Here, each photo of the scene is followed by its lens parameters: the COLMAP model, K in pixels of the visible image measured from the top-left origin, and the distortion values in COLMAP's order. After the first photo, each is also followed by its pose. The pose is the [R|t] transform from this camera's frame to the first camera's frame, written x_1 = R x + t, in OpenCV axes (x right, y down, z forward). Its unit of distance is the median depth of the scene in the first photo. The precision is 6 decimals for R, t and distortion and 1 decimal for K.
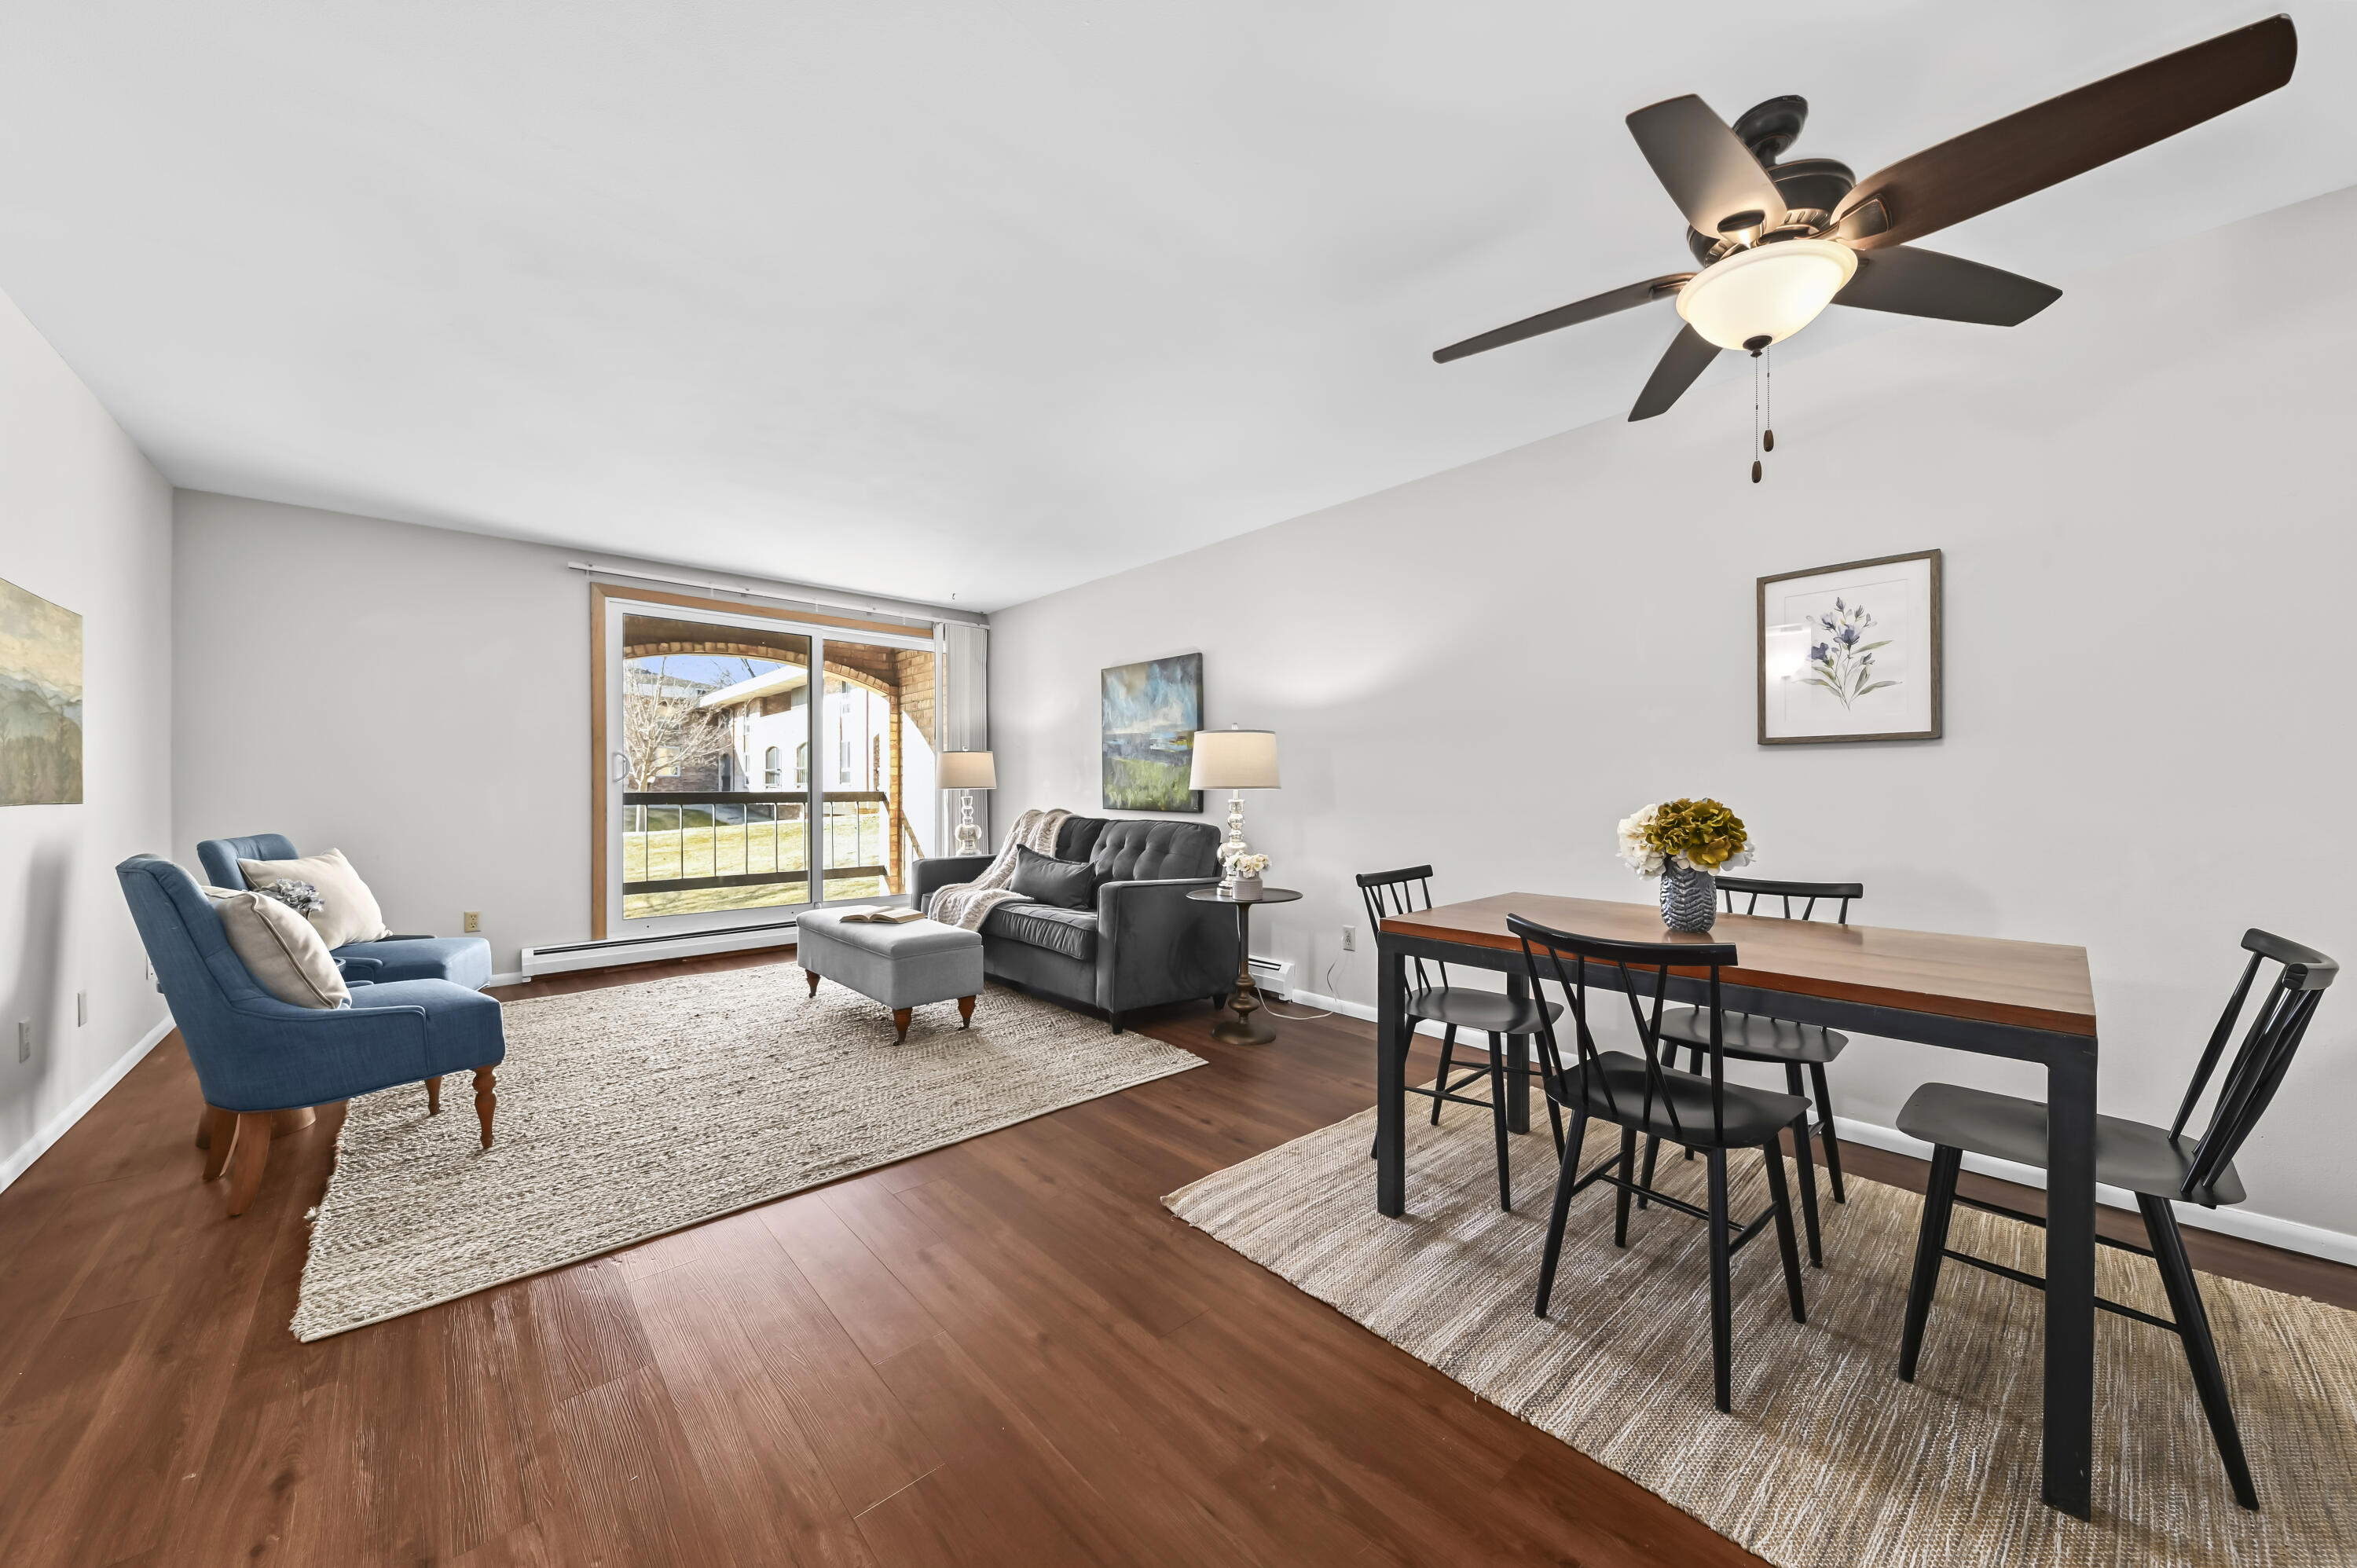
lens RADIAL K [[815.6, 0, 1186.2], [0, 815.6, 785.2], [0, 0, 1]] dist [-0.004626, -0.001028]
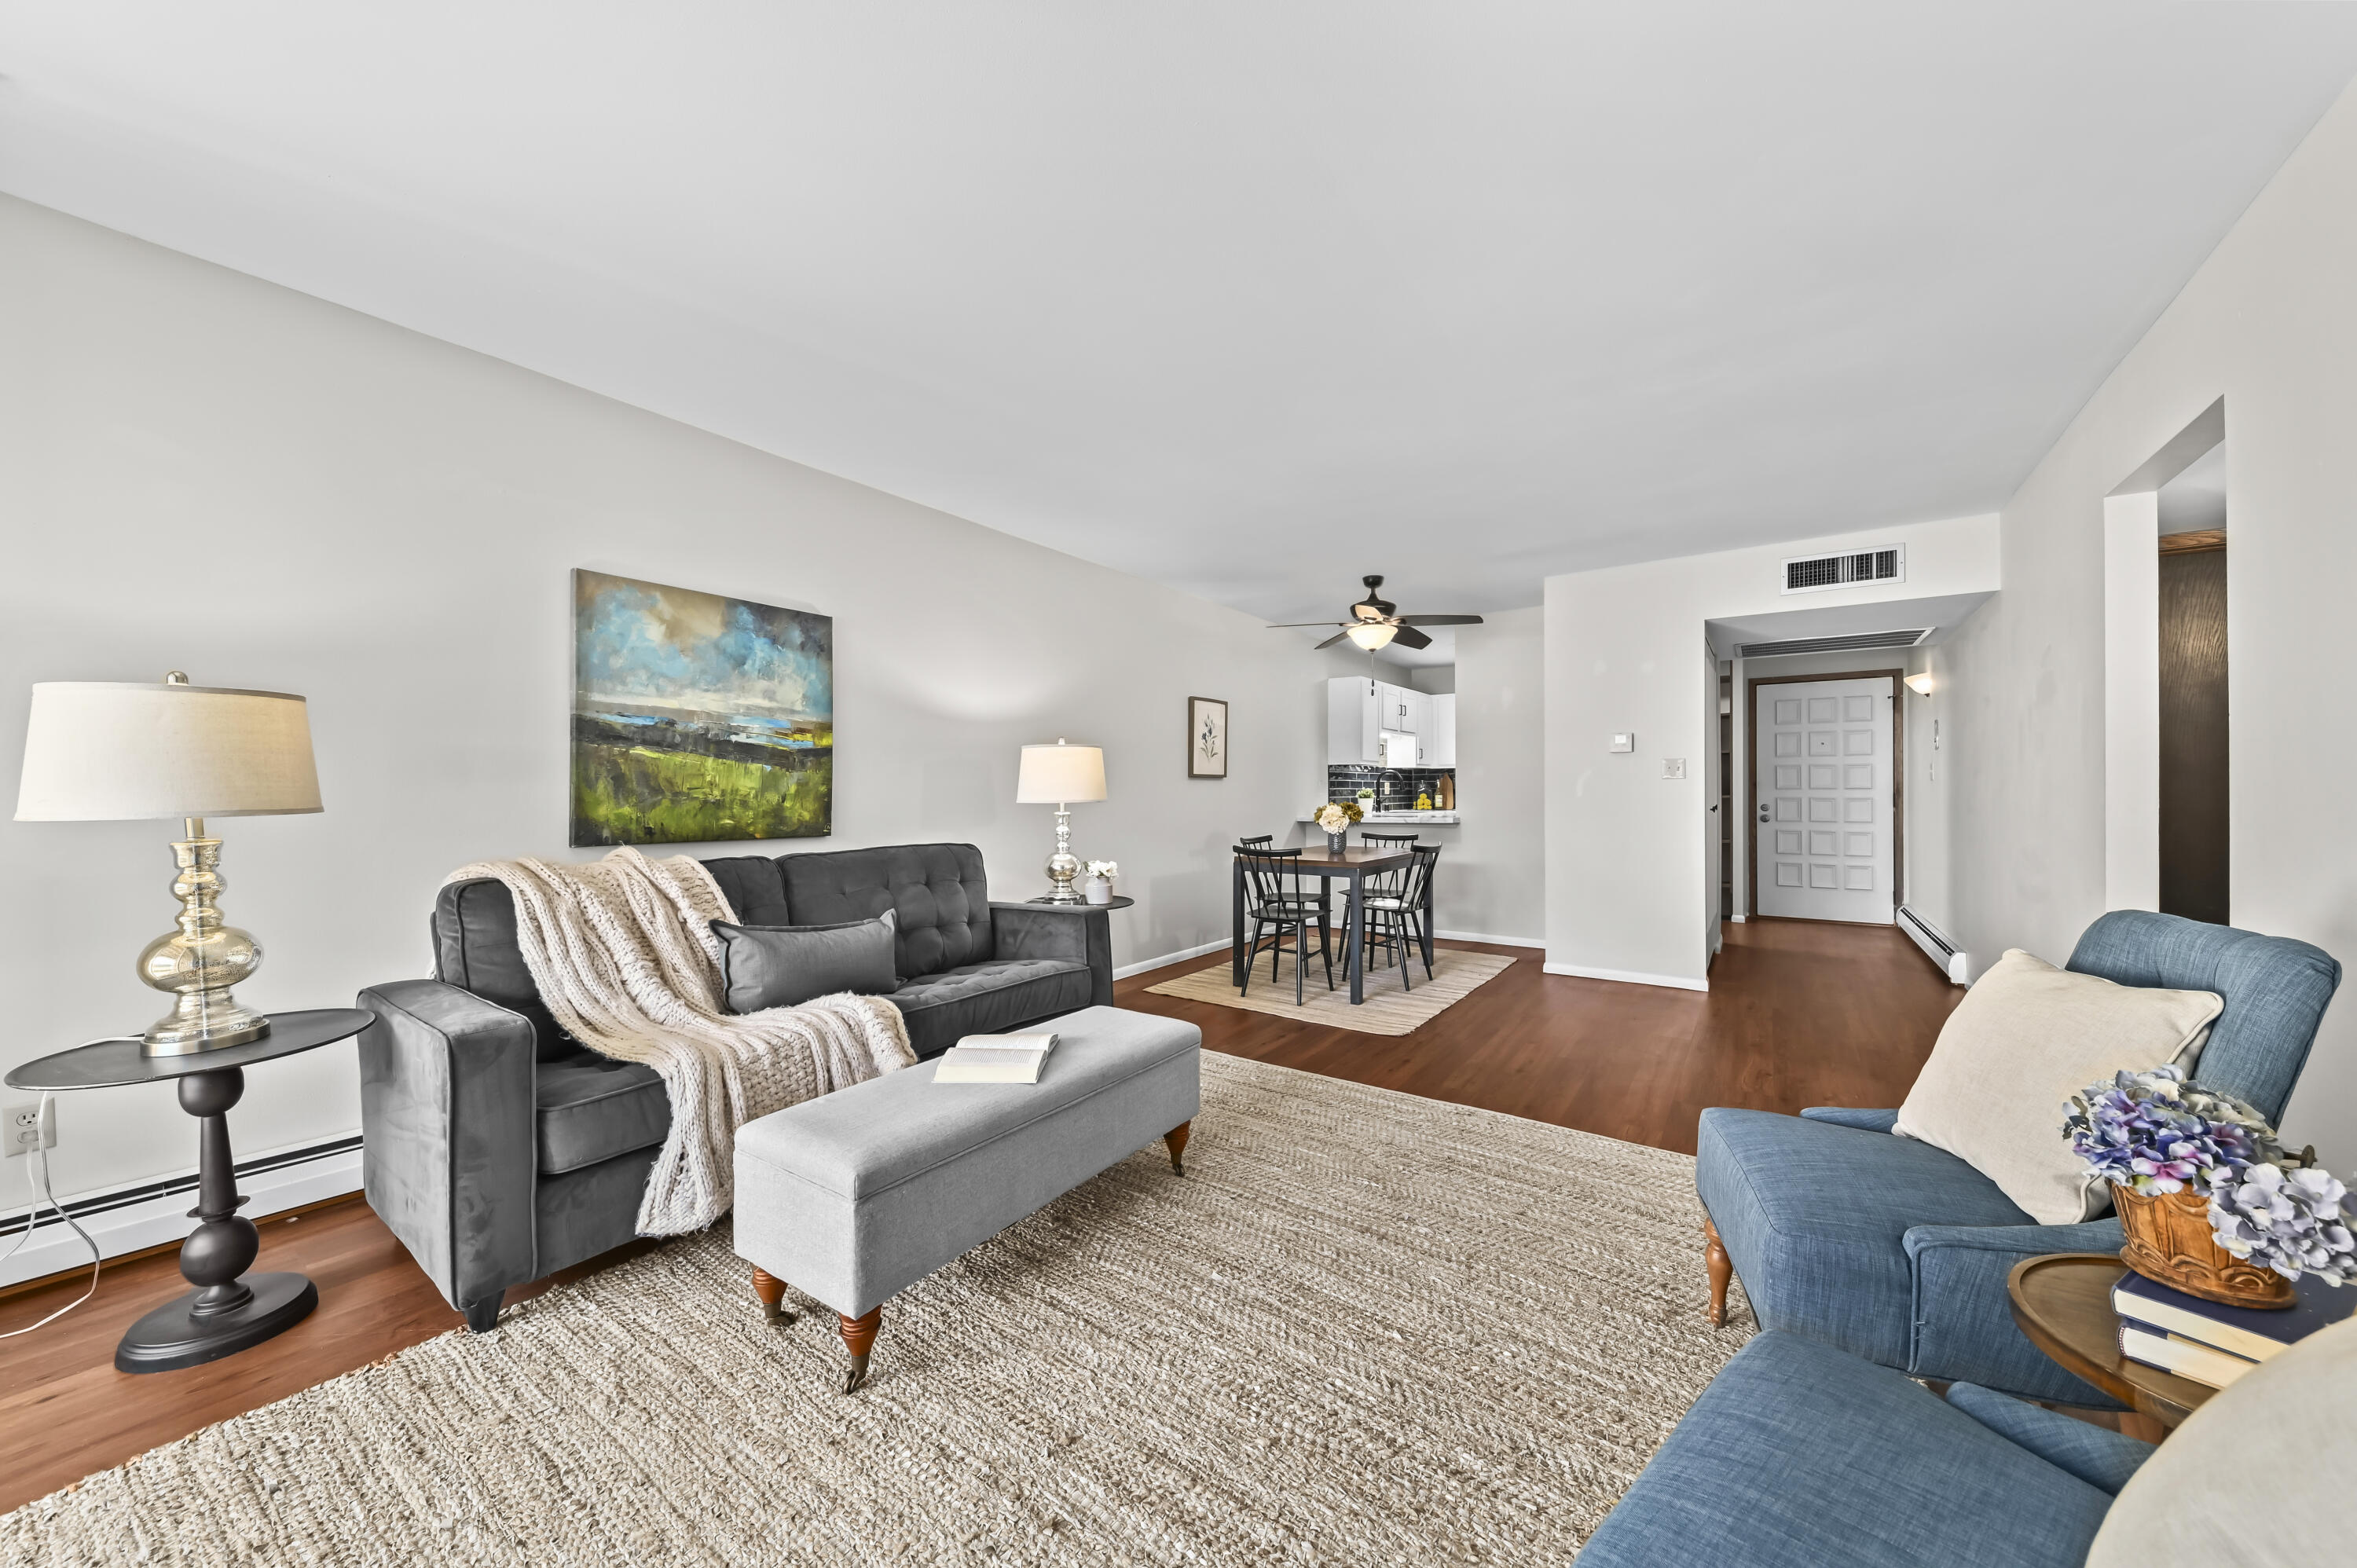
lens RADIAL K [[843.3, 0, 1170.6], [0, 843.3, 795.7], [0, 0, 1]] dist [-0.003074, -0.000124]
pose [[-0.211835, -0.000541, 0.977305, -1.032133], [0.002149, 0.999997, 0.001019, -0.003765], [-0.977303, 0.002316, -0.211833, 1.132694]]
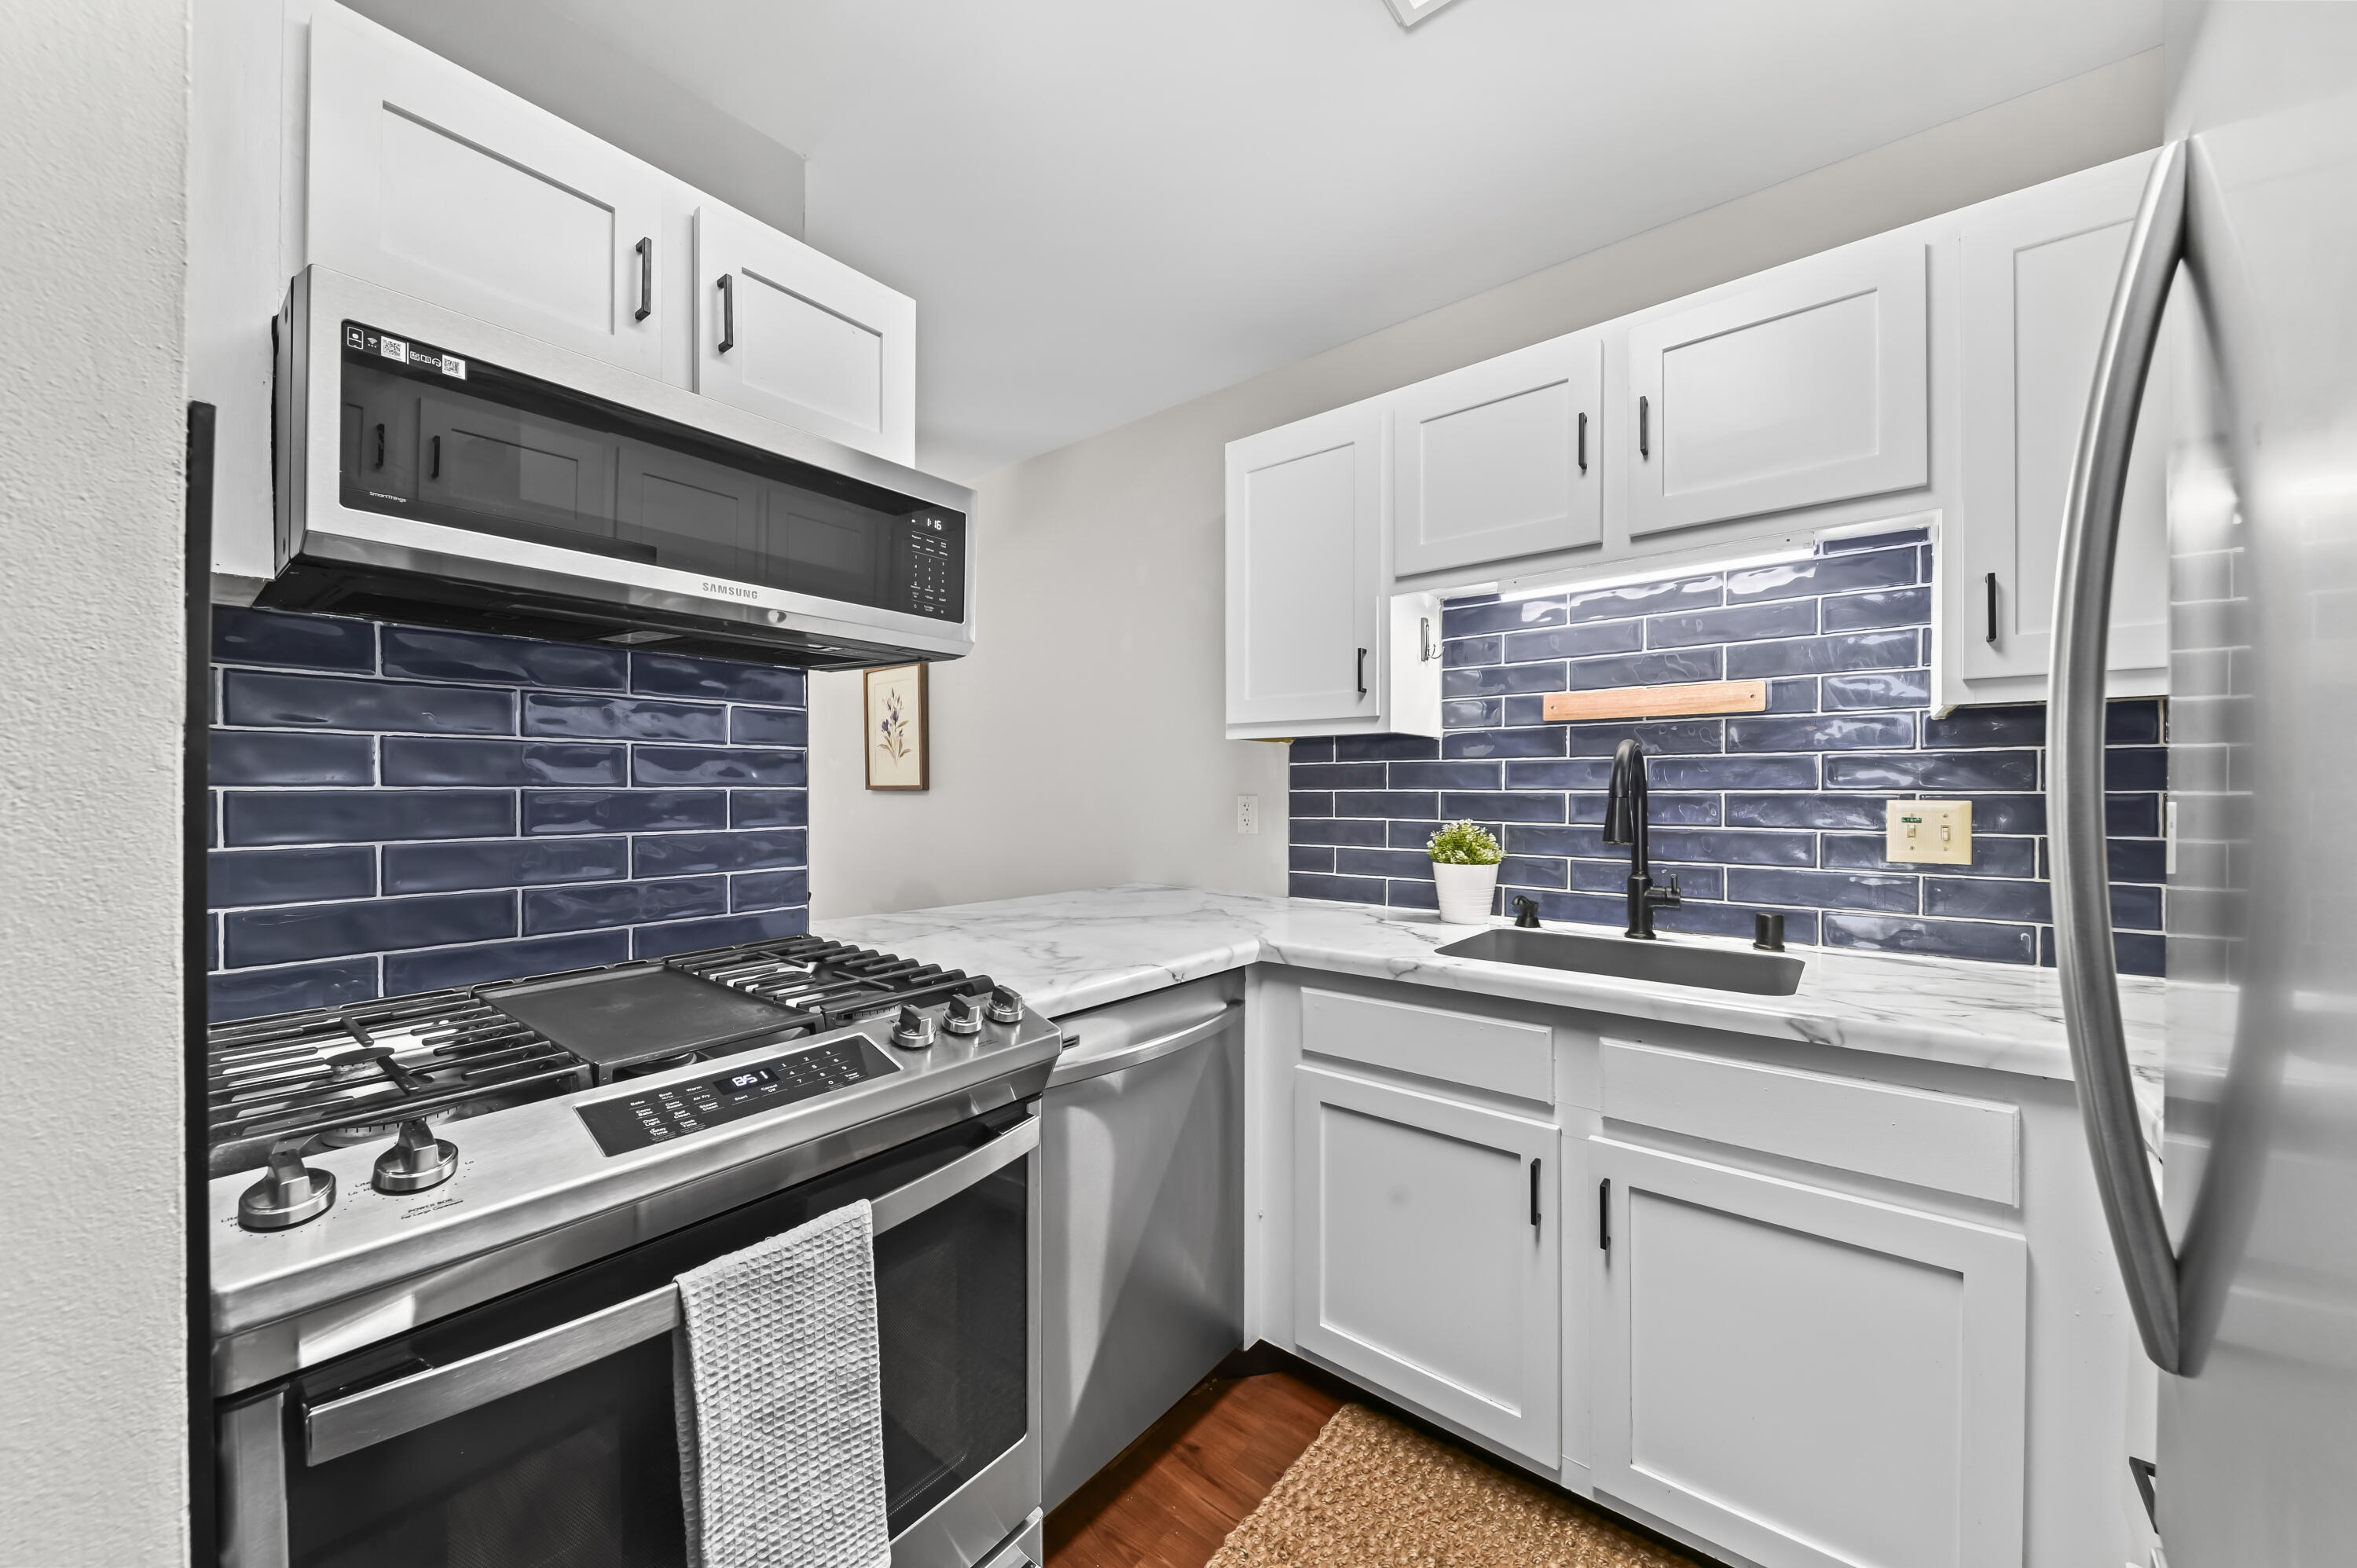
lens RADIAL K [[843.3, 0, 1182.0], [0, 843.3, 784.2], [0, 0, 1]] dist [-0.003074, -0.000124]
pose [[0.989940, 0.003438, 0.141443, 0.774672], [-0.002539, 0.999975, -0.006539, -0.039906], [-0.141462, 0.006114, 0.989925, -0.359420]]
